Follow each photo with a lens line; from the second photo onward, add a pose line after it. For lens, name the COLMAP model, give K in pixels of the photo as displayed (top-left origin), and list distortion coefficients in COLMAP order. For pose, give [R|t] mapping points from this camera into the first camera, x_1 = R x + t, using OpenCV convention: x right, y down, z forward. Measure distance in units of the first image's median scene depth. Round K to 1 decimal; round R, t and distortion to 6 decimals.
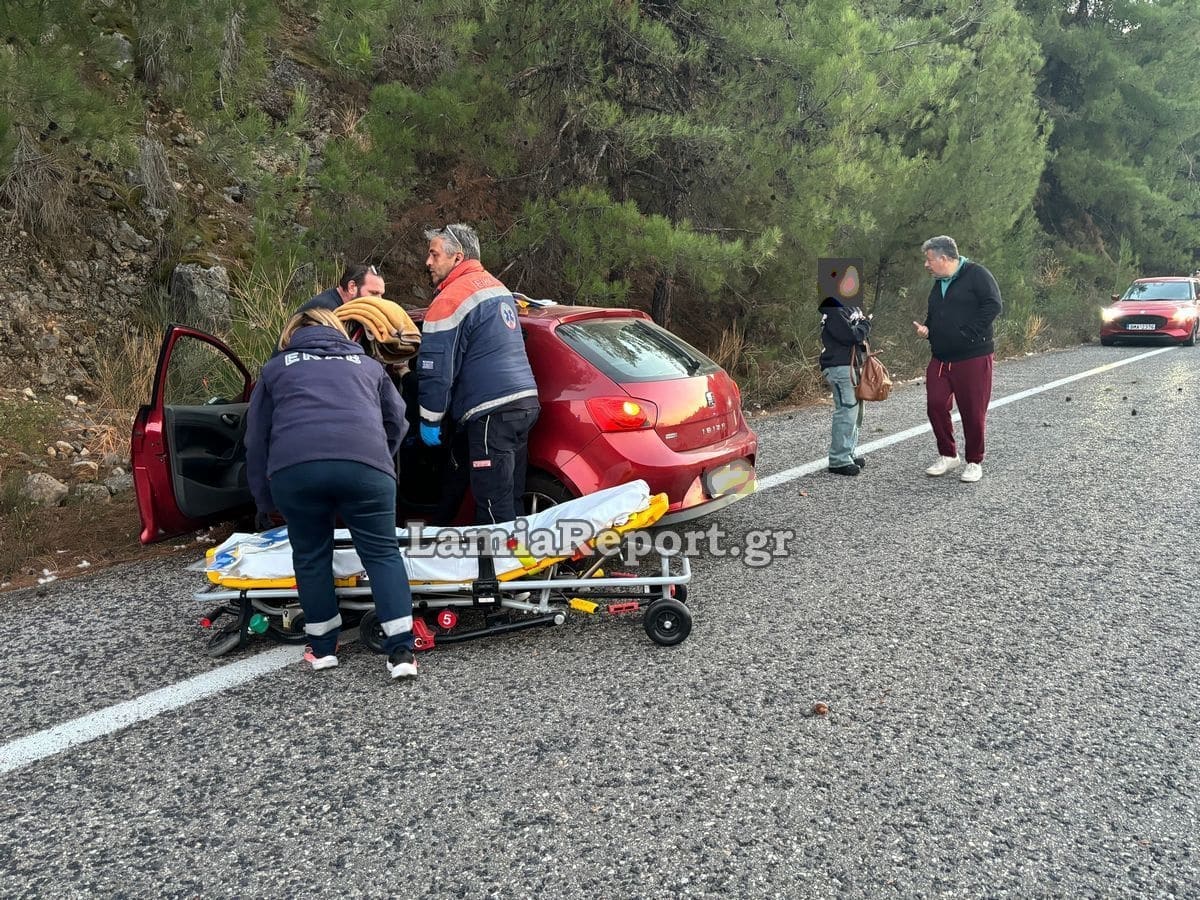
lens RADIAL K [[907.6, 0, 602.5], [0, 907.6, 482.4], [0, 0, 1]] dist [-0.019454, 0.001231]
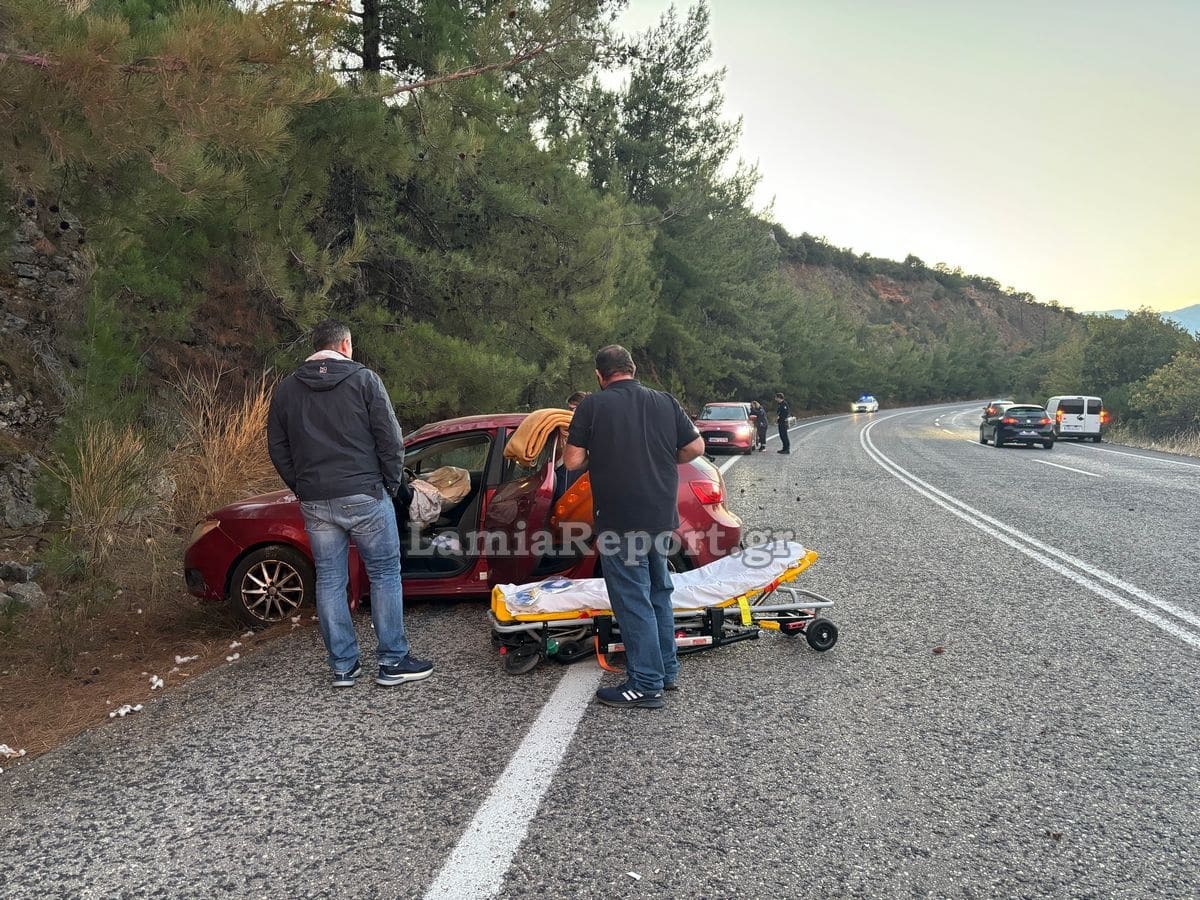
lens RADIAL K [[898.8, 0, 600.0], [0, 898.8, 450.0], [0, 0, 1]] dist [-0.007290, 0.001661]
pose [[0.869780, 0.008271, 0.493371, -0.258695], [0.068534, 0.988144, -0.137387, 0.009693], [-0.488658, 0.153309, 0.858900, -0.029511]]
